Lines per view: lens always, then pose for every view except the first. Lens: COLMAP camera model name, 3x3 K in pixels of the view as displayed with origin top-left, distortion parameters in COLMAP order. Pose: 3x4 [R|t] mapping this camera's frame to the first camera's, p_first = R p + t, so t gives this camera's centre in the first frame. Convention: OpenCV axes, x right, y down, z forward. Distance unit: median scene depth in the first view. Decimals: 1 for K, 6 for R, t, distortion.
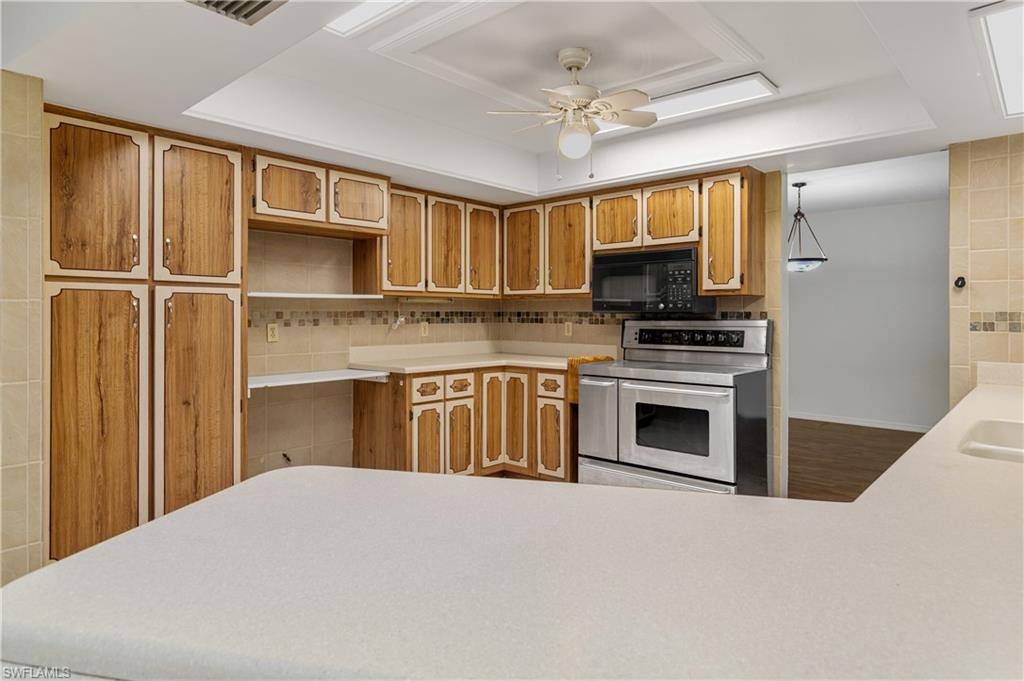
lens RADIAL K [[607.4, 0, 512.2], [0, 607.4, 334.0], [0, 0, 1]] dist [0.006608, 0.000536]
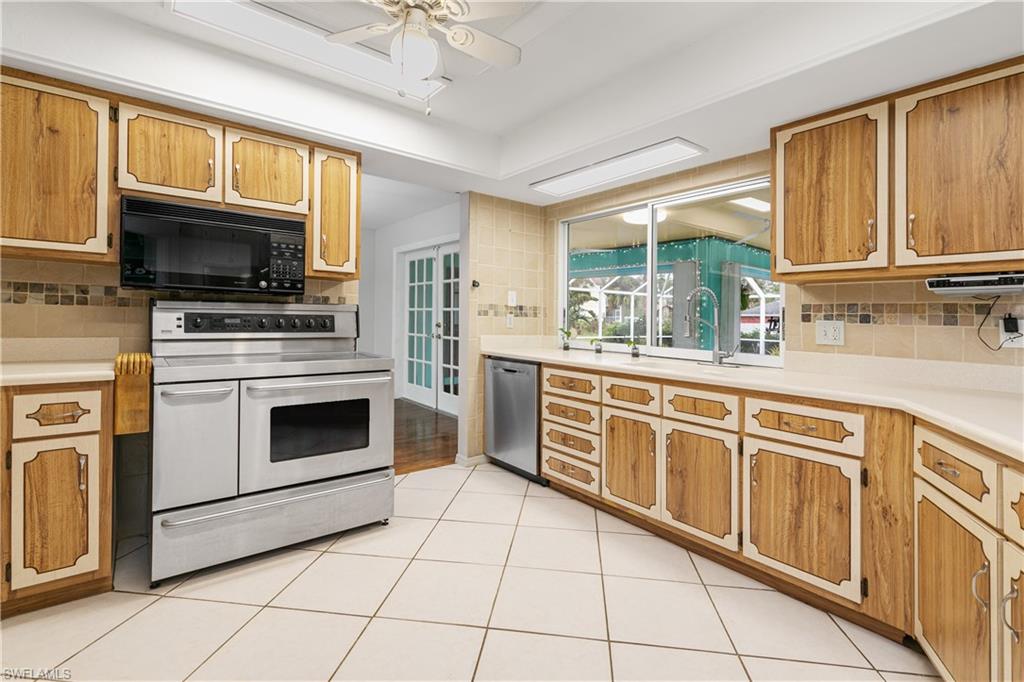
lens RADIAL K [[475.0, 0, 517.0], [0, 475.0, 315.6], [0, 0, 1]] dist [0.008232, -0.000919]
pose [[0.146841, 0.007194, 0.989134, -0.319796], [0.010625, 0.999904, -0.008850, 0.004900], [-0.989103, 0.011809, 0.146751, 0.559135]]
